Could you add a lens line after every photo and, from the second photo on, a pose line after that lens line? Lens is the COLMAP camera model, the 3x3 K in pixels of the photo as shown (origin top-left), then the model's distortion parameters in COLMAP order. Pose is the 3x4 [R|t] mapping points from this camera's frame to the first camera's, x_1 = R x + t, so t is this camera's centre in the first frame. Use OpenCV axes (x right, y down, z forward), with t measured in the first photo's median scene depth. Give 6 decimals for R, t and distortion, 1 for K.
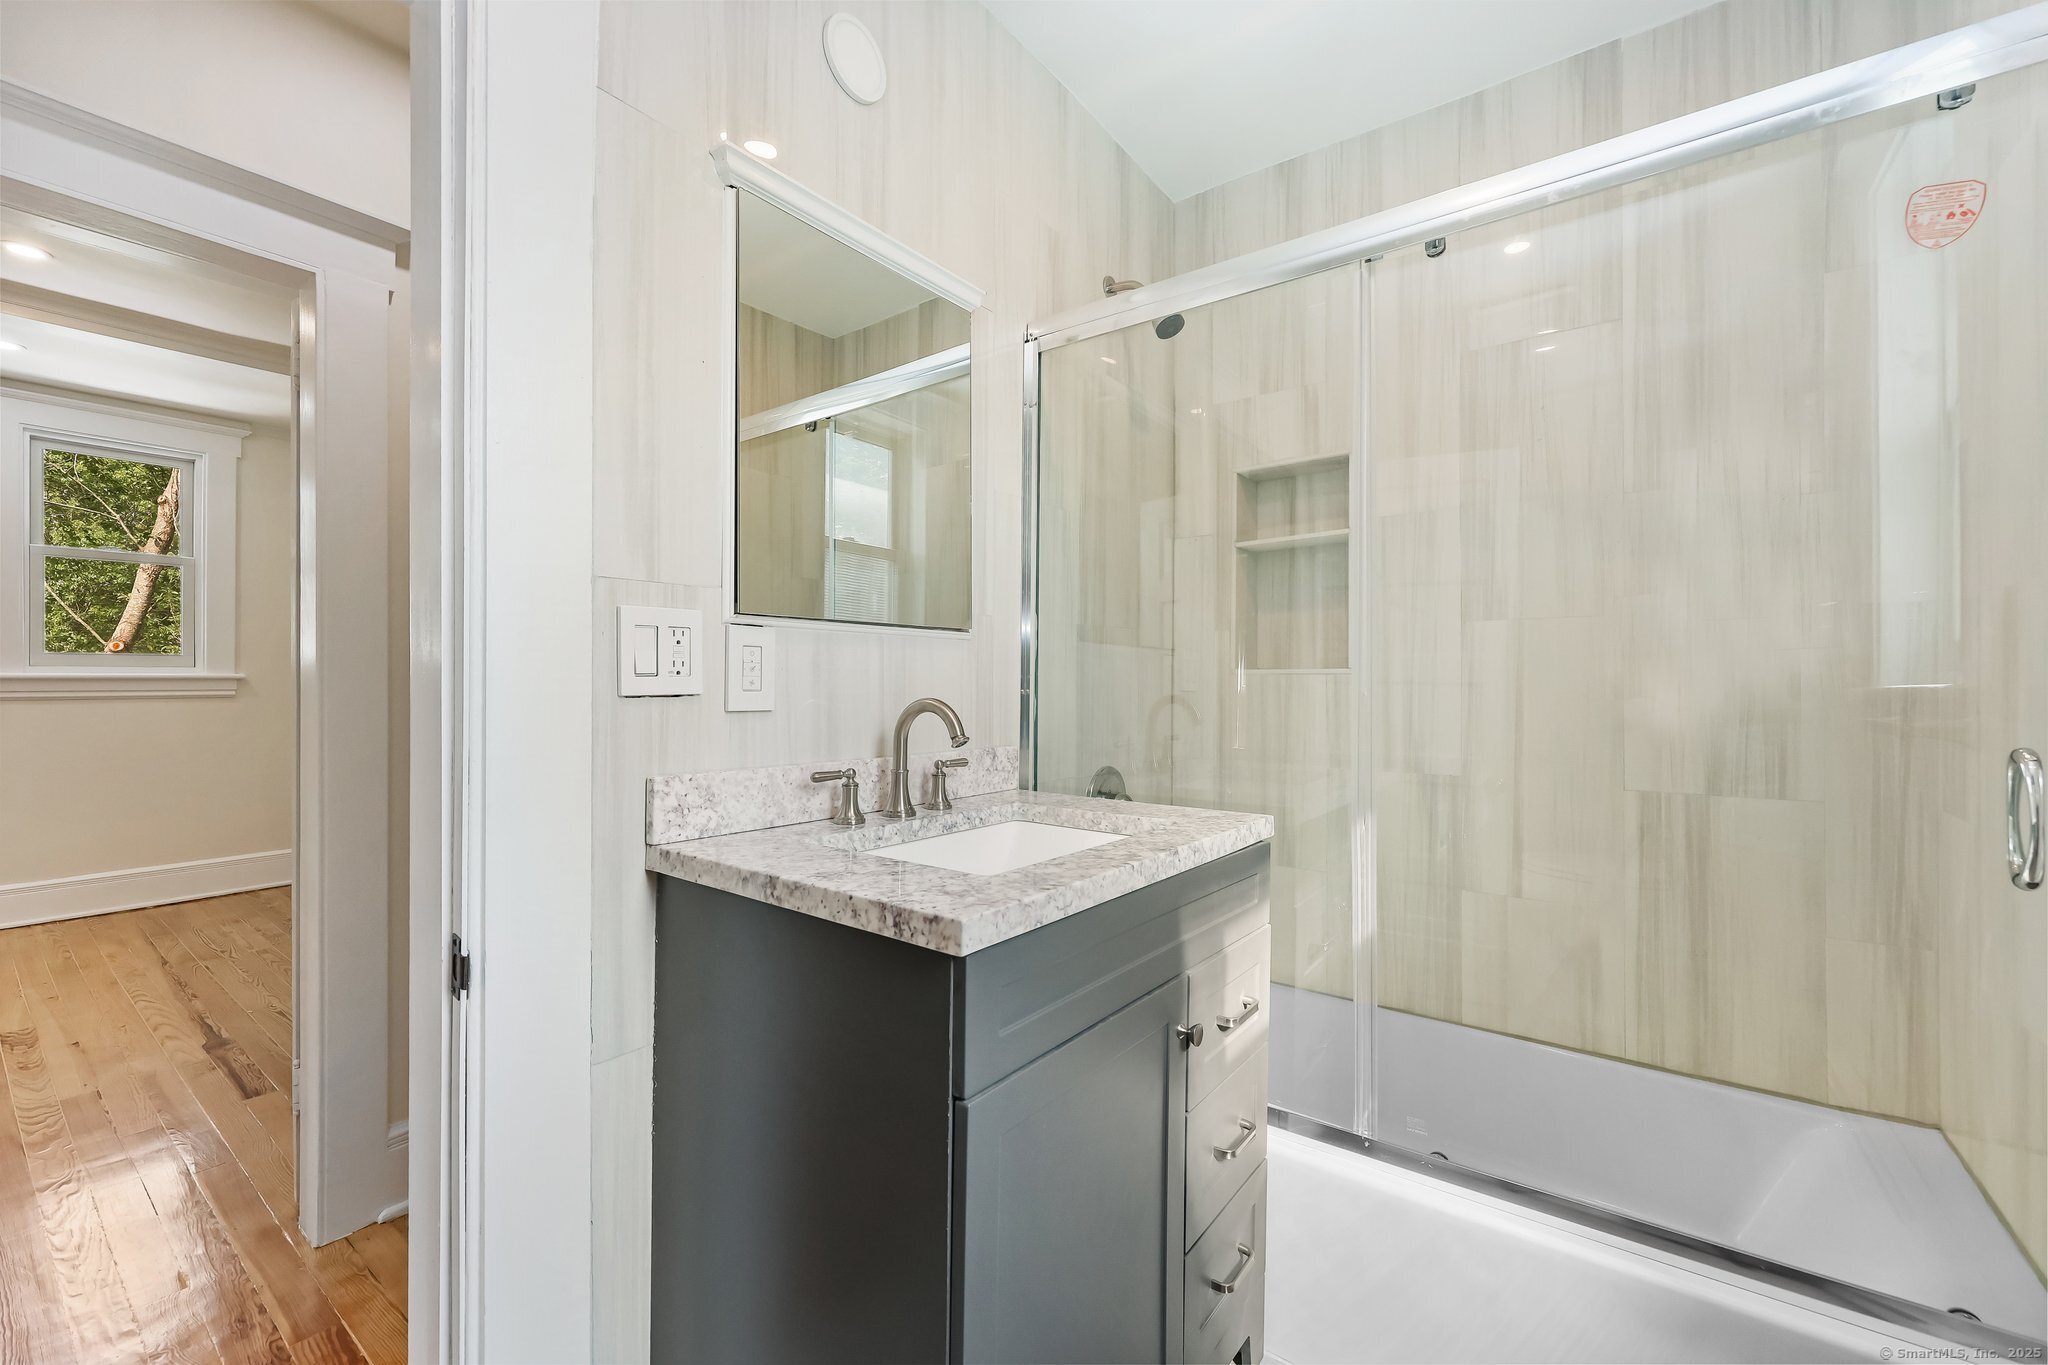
lens RADIAL K [[826.8, 0, 1025.4], [0, 826.8, 678.1], [0, 0, 1]] dist [0.000076, -0.000121]
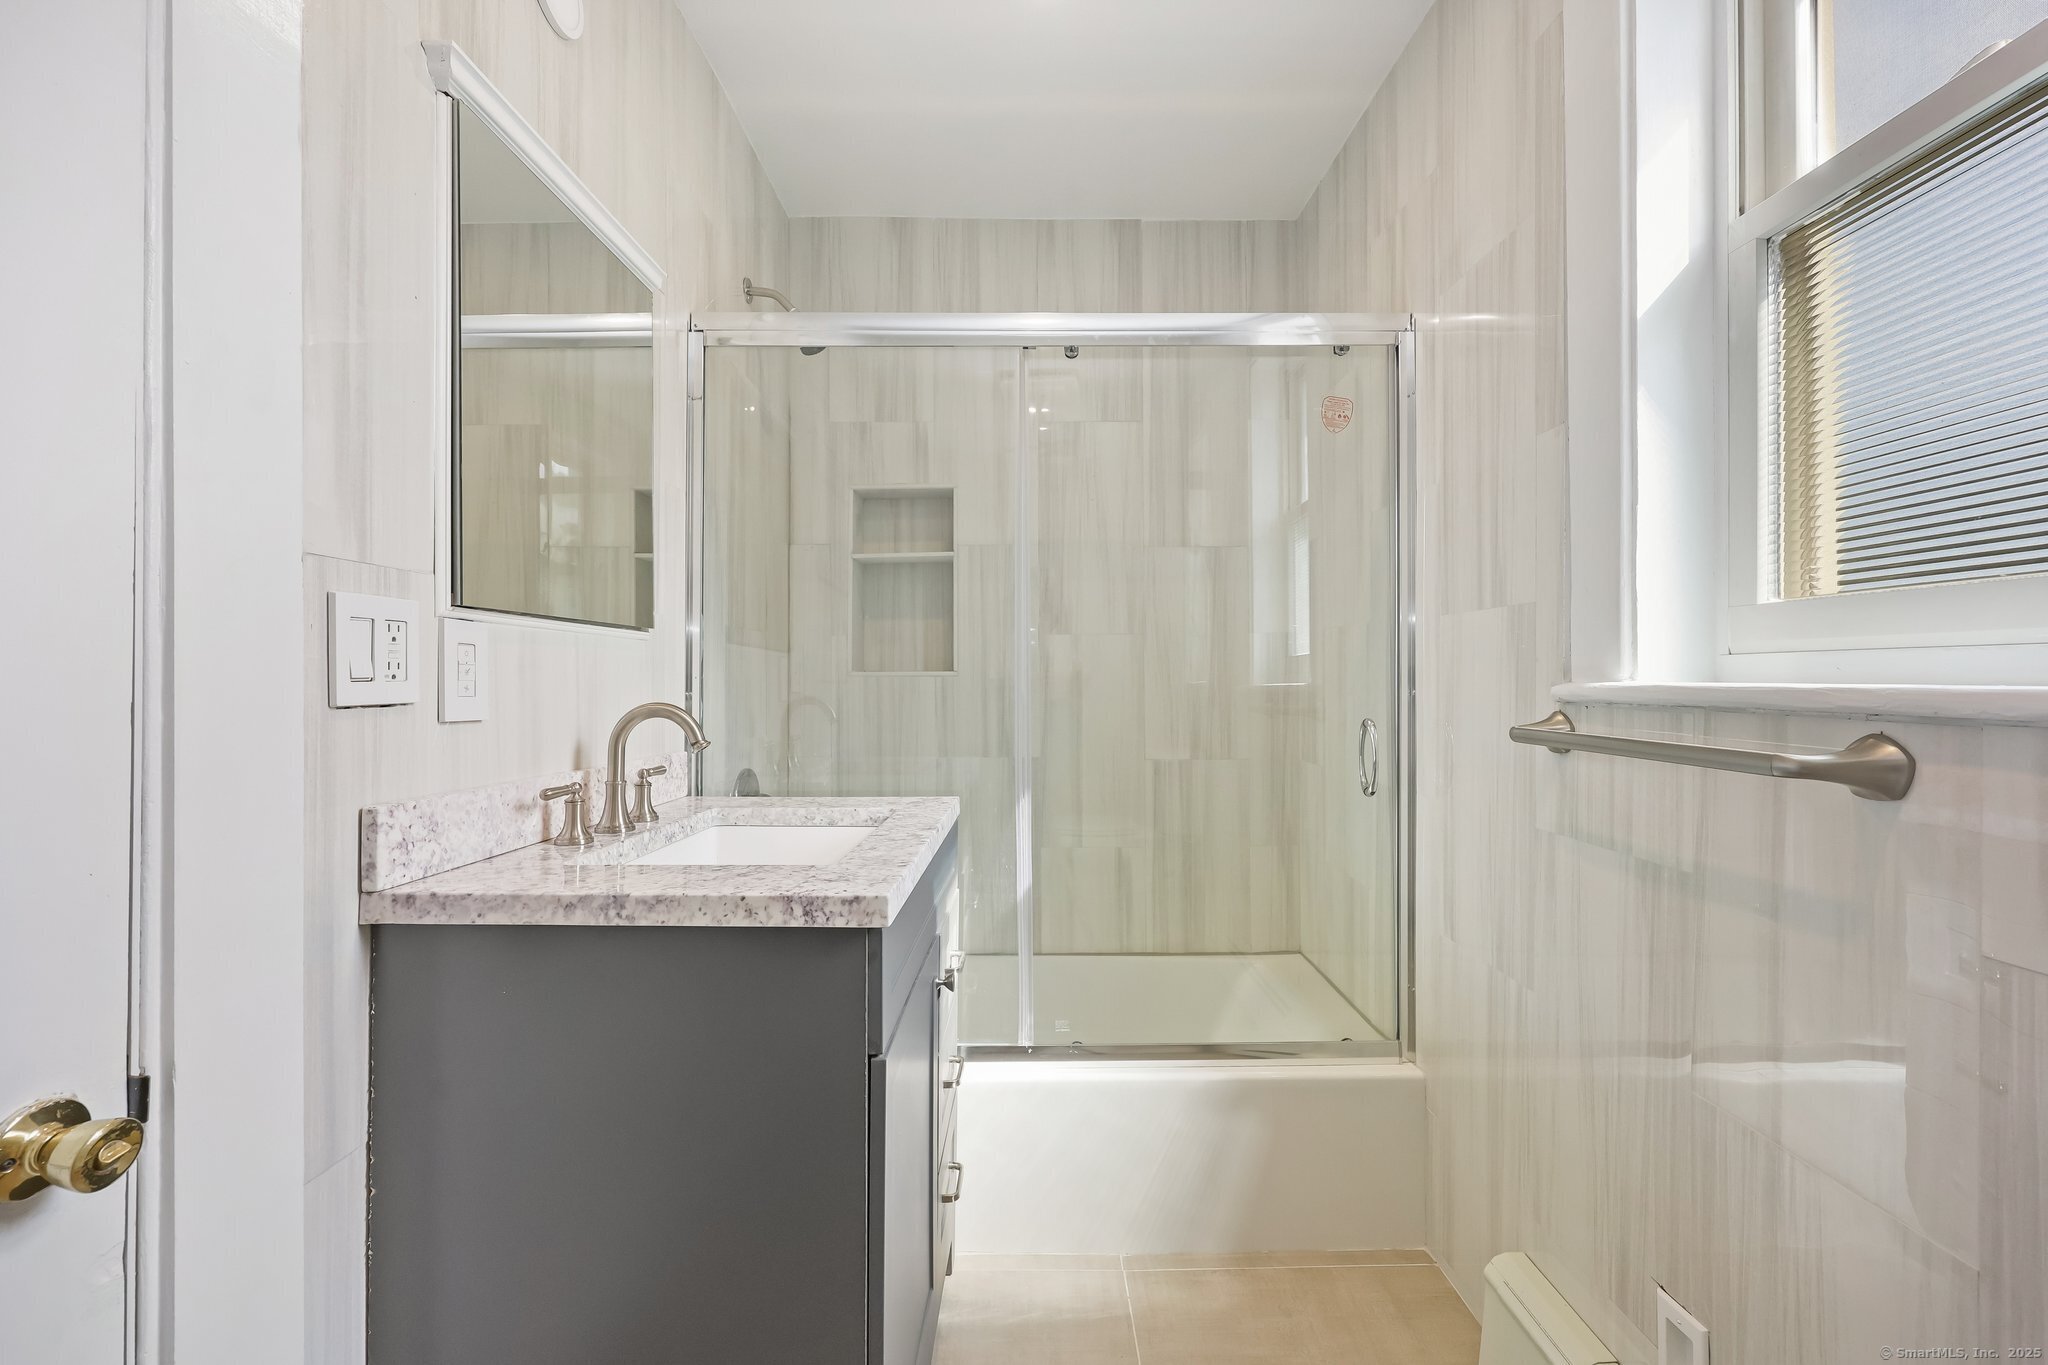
lens RADIAL K [[826.8, 0, 1048.1], [0, 826.8, 678.0], [0, 0, 1]] dist [0.000076, -0.000121]
pose [[0.801853, -0.000628, 0.597521, -0.369004], [0.000781, 1.000000, 0.000003, -0.004473], [-0.597521, 0.000465, 0.801853, -0.031378]]
